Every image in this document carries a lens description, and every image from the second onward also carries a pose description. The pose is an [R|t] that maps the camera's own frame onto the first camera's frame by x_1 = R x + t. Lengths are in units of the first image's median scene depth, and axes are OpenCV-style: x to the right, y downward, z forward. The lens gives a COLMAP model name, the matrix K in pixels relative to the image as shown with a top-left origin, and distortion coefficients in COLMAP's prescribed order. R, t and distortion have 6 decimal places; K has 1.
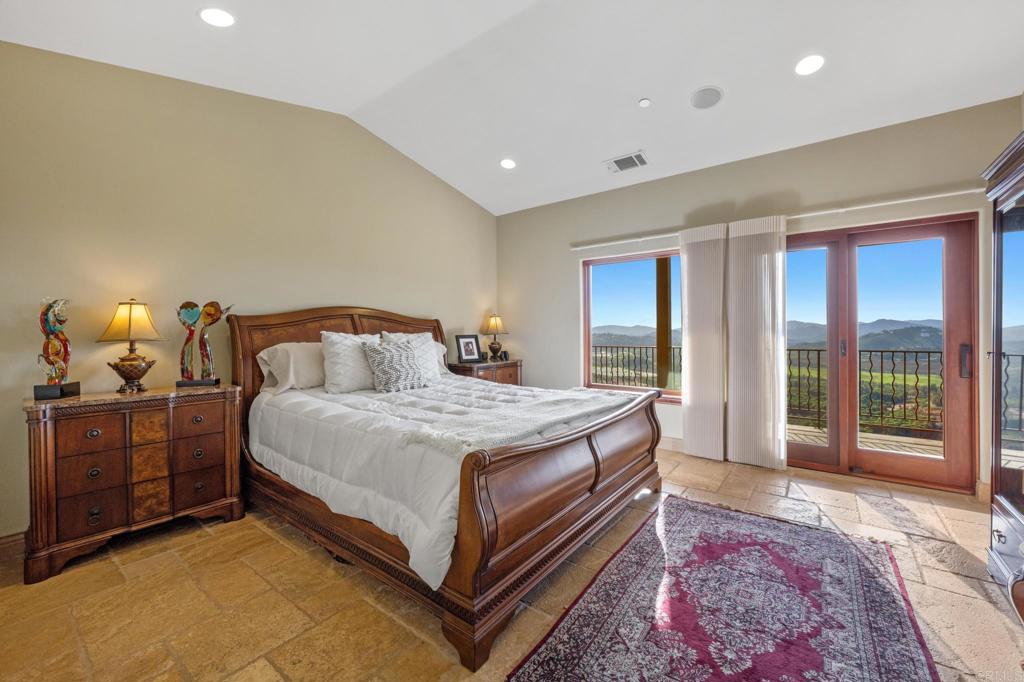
lens RADIAL K [[408.4, 0, 515.0], [0, 408.4, 337.0], [0, 0, 1]] dist [0.003454, 0.000020]
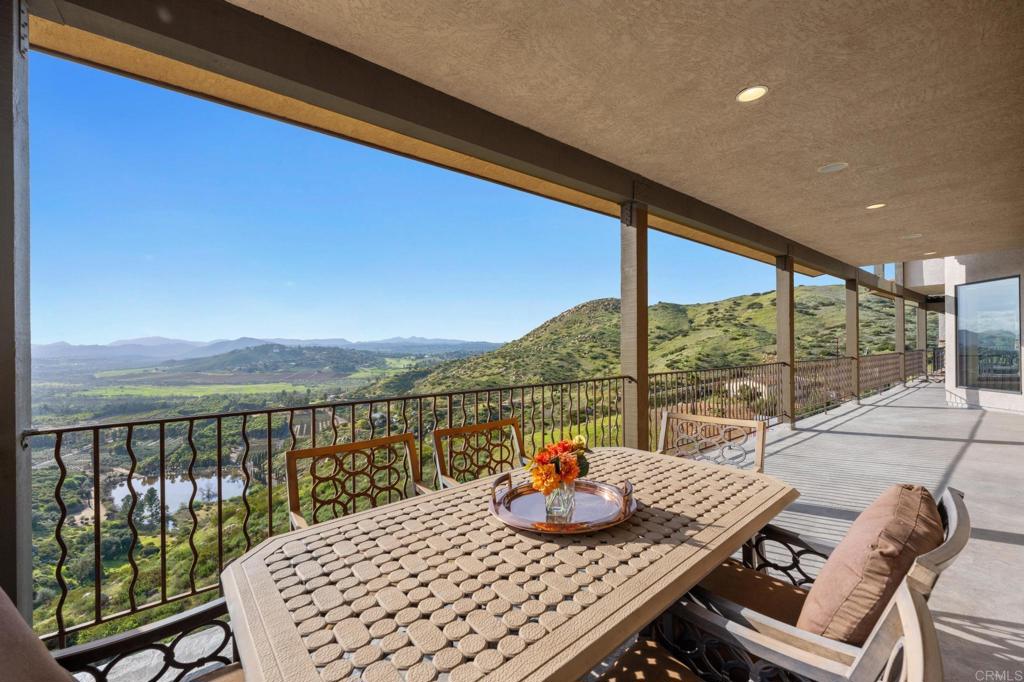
lens RADIAL K [[408.4, 0, 515.8], [0, 408.4, 344.3], [0, 0, 1]] dist [0.003454, 0.000020]
pose [[0.252102, 0.005463, 0.967685, 0.787110], [0.016327, 0.999818, -0.009898, -0.028466], [-0.967563, 0.018295, 0.251967, 0.841622]]
